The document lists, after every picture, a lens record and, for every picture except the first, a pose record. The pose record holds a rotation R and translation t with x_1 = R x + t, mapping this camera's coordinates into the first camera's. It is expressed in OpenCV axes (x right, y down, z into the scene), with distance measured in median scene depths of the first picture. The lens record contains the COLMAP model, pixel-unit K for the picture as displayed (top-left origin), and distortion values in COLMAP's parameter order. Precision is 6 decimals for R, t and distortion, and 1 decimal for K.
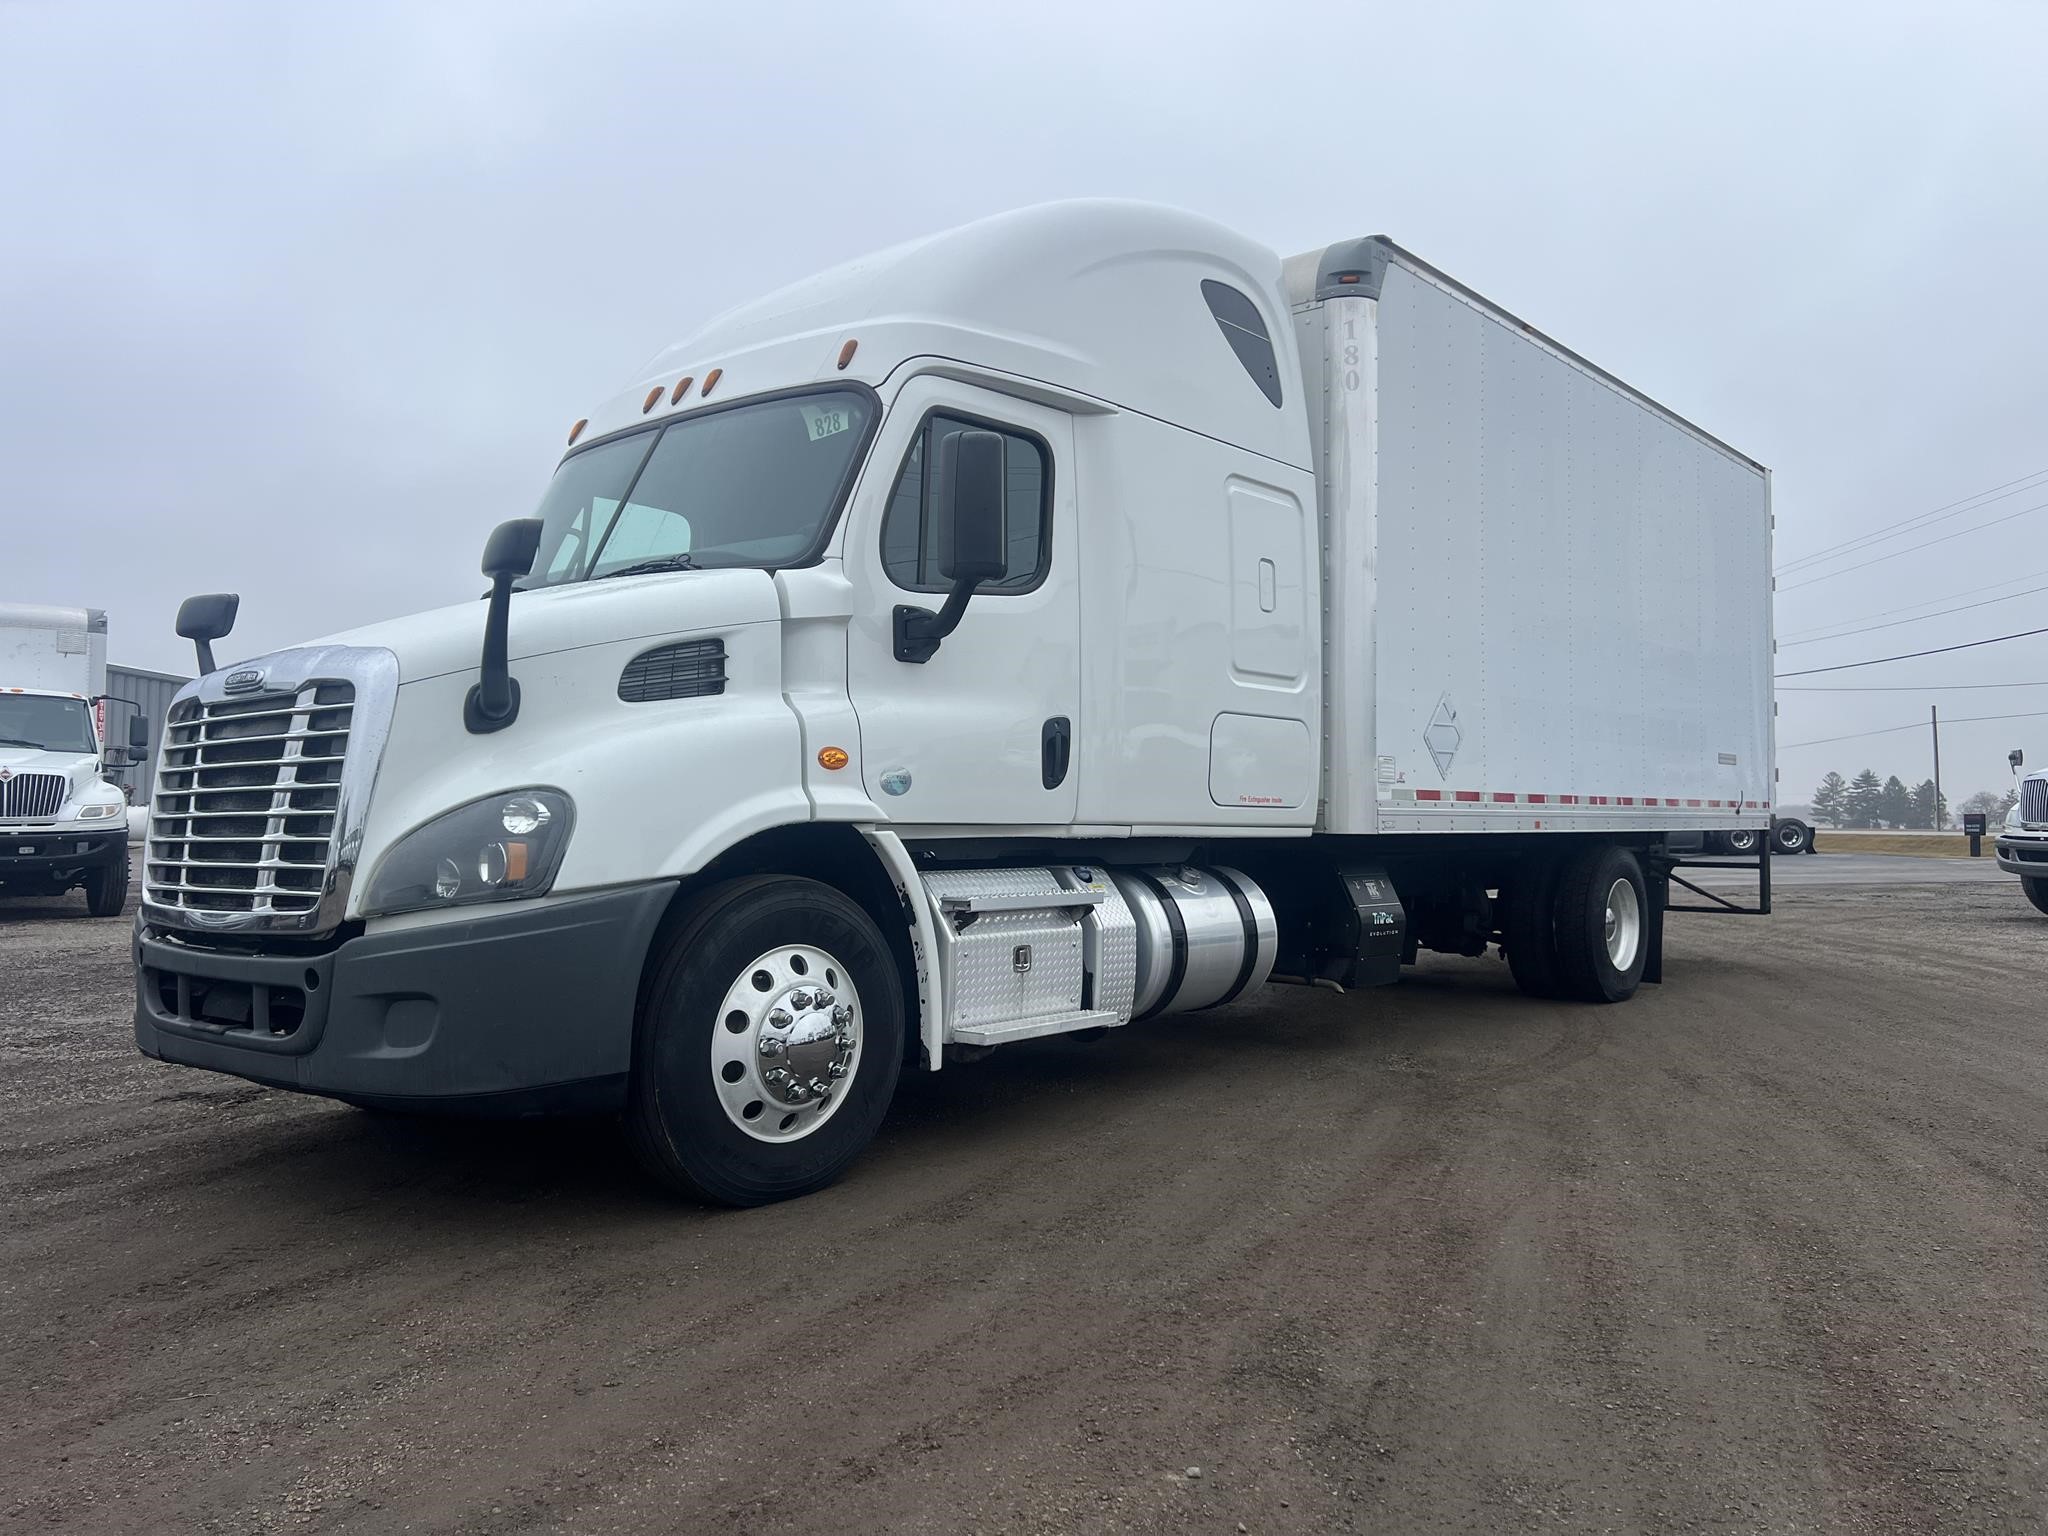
lens RADIAL K [[1569.4, 0, 1011.8], [0, 1569.4, 758.7], [0, 0, 1]] dist [0.036522, -0.013539]
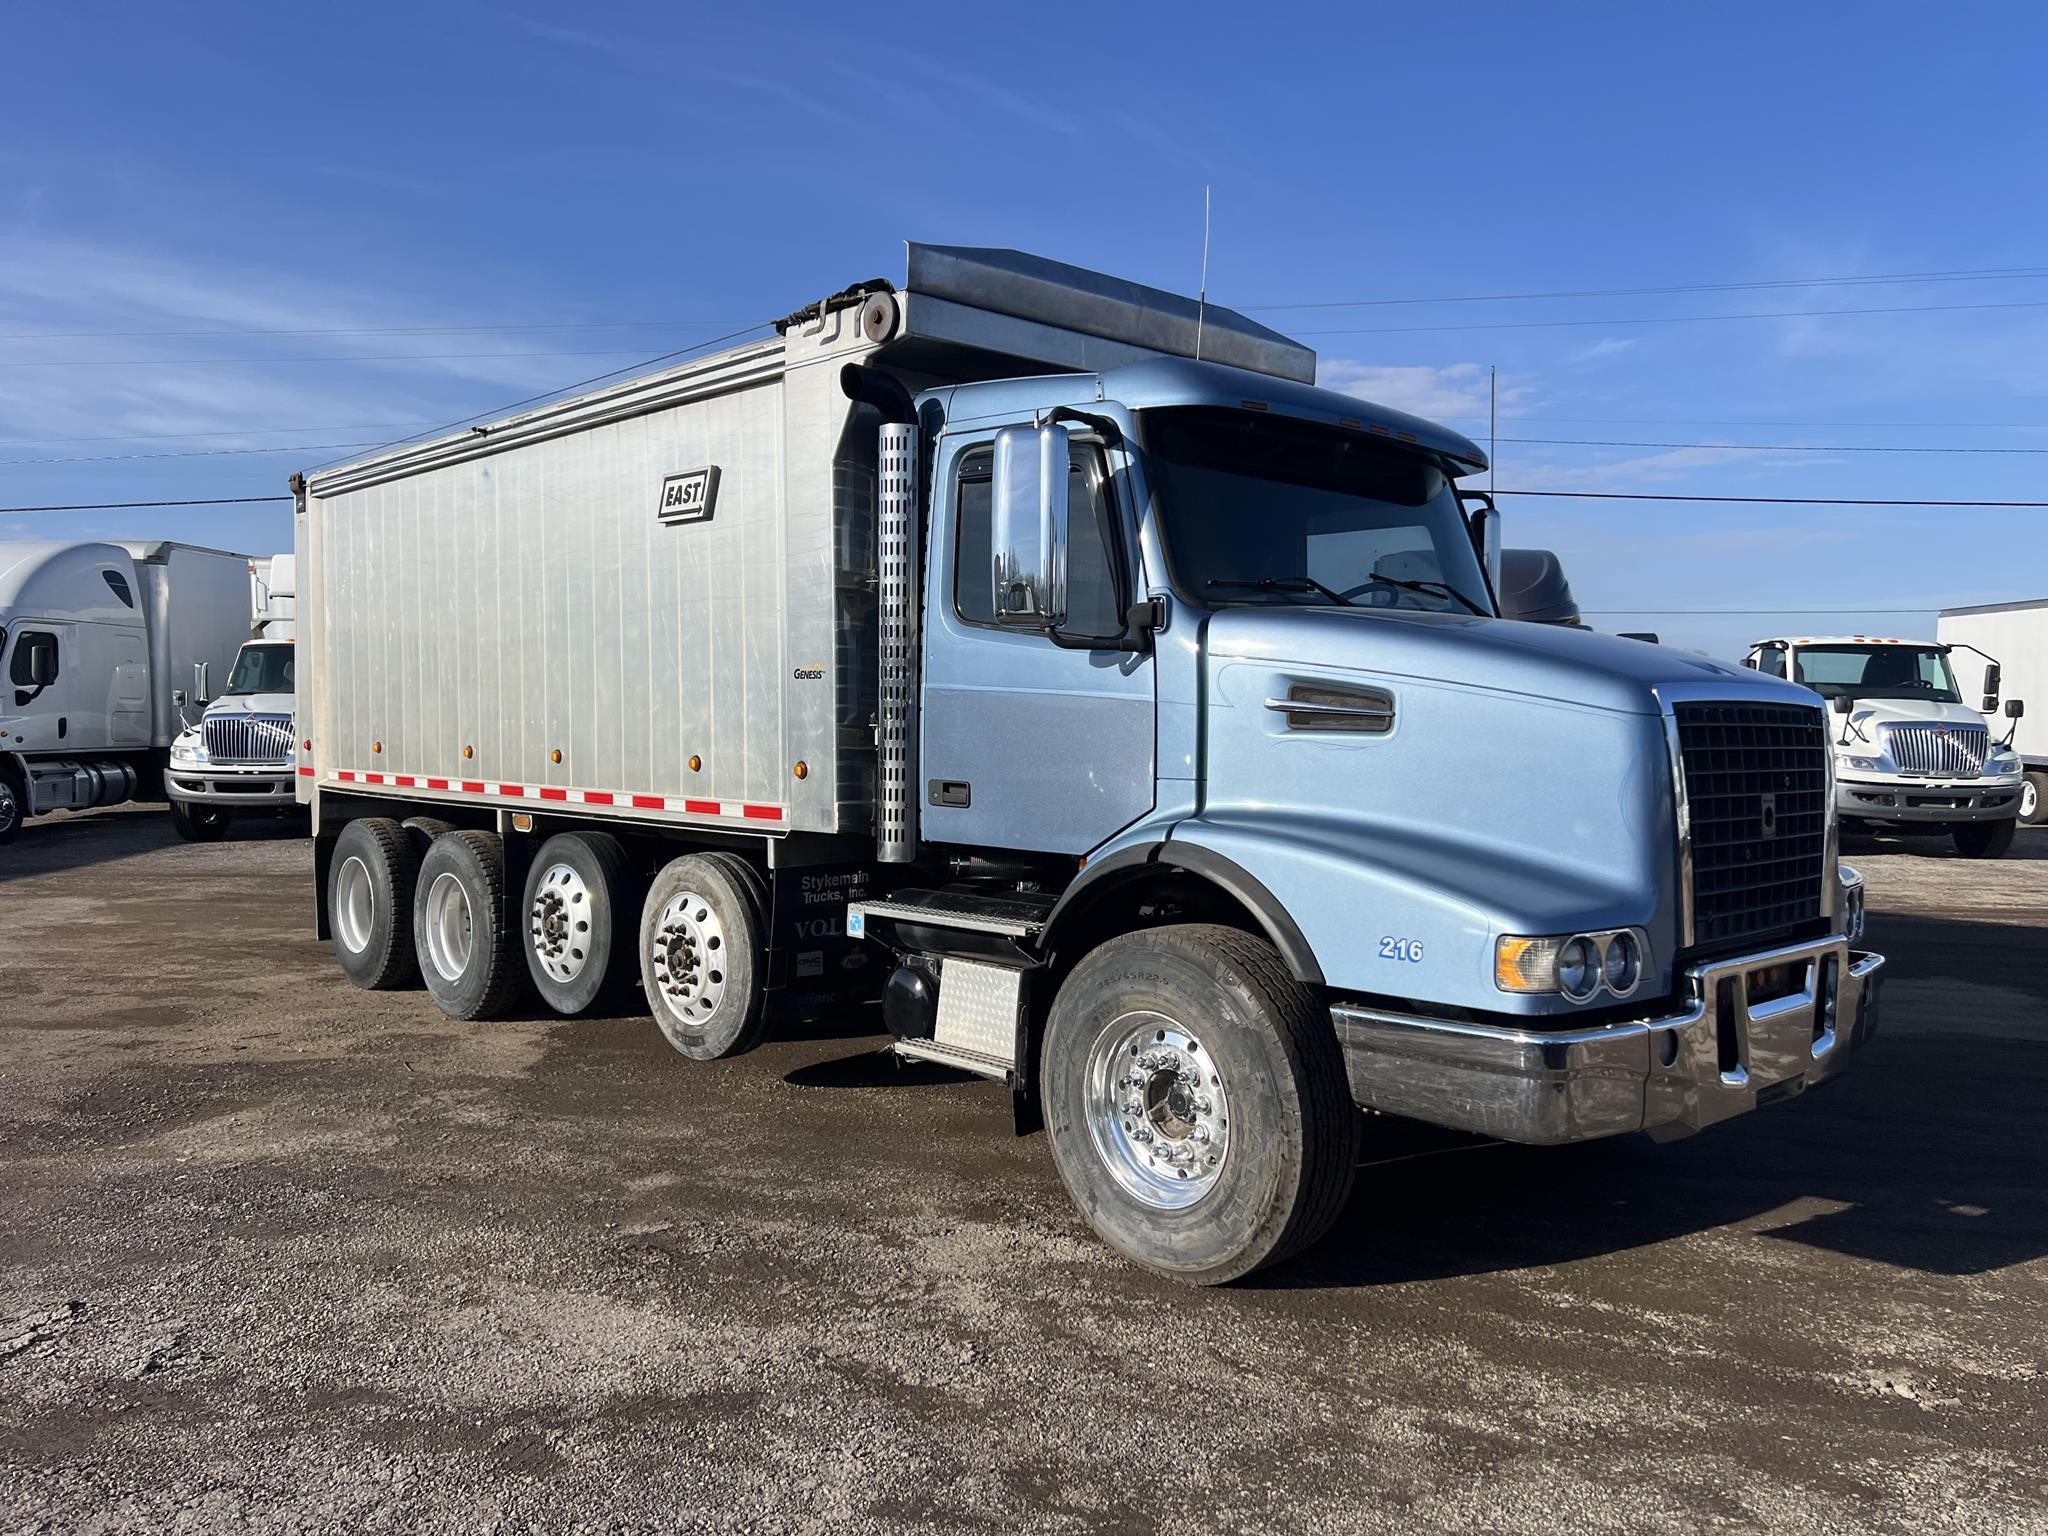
lens RADIAL K [[1569.4, 0, 1011.8], [0, 1569.4, 758.7], [0, 0, 1]] dist [0.036522, -0.013539]
pose [[0.762361, -0.017277, 0.646922, -1.200337], [-0.032774, 0.997330, 0.065257, -0.438317], [-0.646322, -0.070952, 0.759759, -5.657392]]
